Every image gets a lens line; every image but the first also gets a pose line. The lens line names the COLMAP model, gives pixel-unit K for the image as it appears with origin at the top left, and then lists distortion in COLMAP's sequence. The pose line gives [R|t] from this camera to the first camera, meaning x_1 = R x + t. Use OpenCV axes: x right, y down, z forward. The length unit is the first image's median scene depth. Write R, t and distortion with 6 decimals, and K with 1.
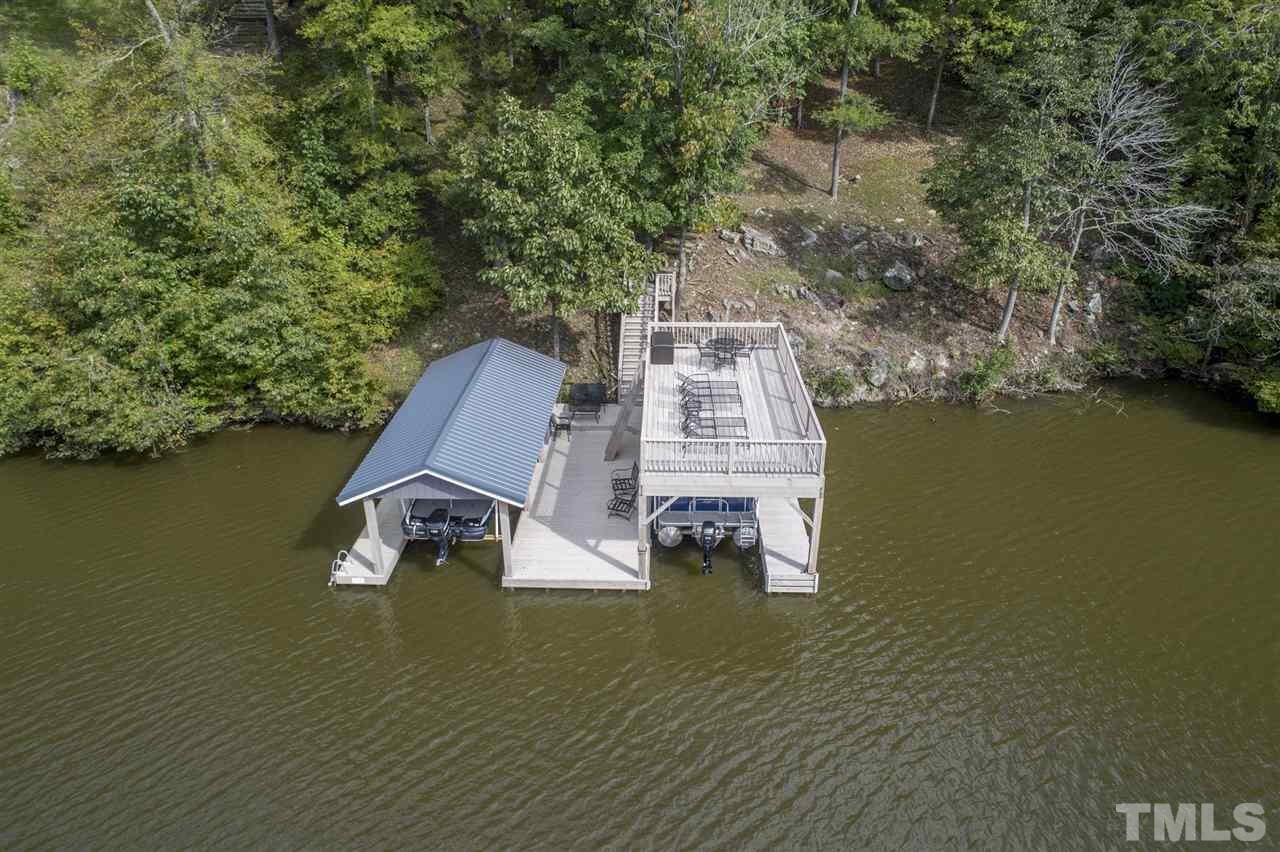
lens RADIAL K [[680.1, 0, 629.9], [0, 680.1, 425.5], [0, 0, 1]] dist [0.004576, 0.000568]
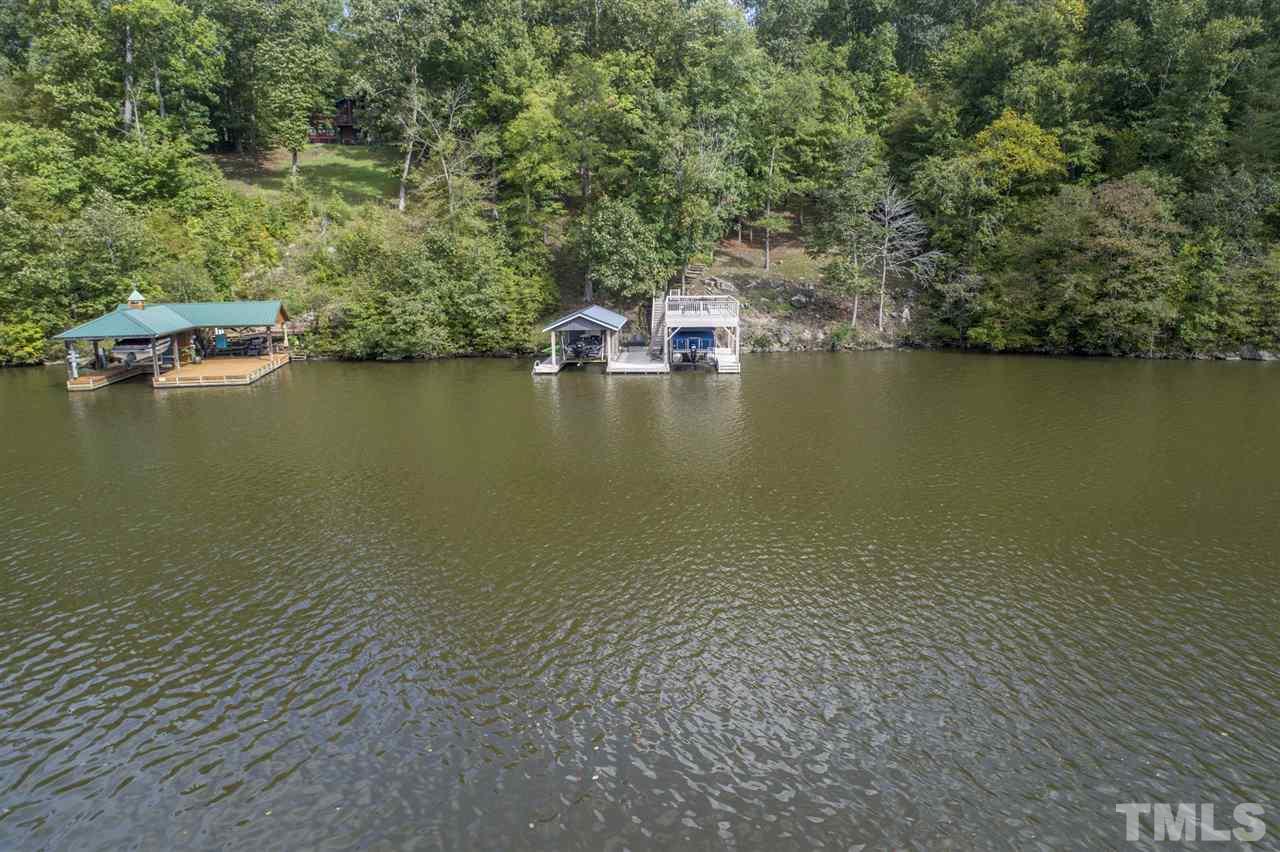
lens RADIAL K [[537.9, 0, 634.3], [0, 537.9, 428.5], [0, 0, 1]] dist [0.000271, 0.000085]
pose [[0.999737, 0.004427, -0.022496, -0.026914], [-0.008207, 0.985262, -0.170853, 0.435413], [0.021408, 0.170993, 0.985040, -0.459517]]
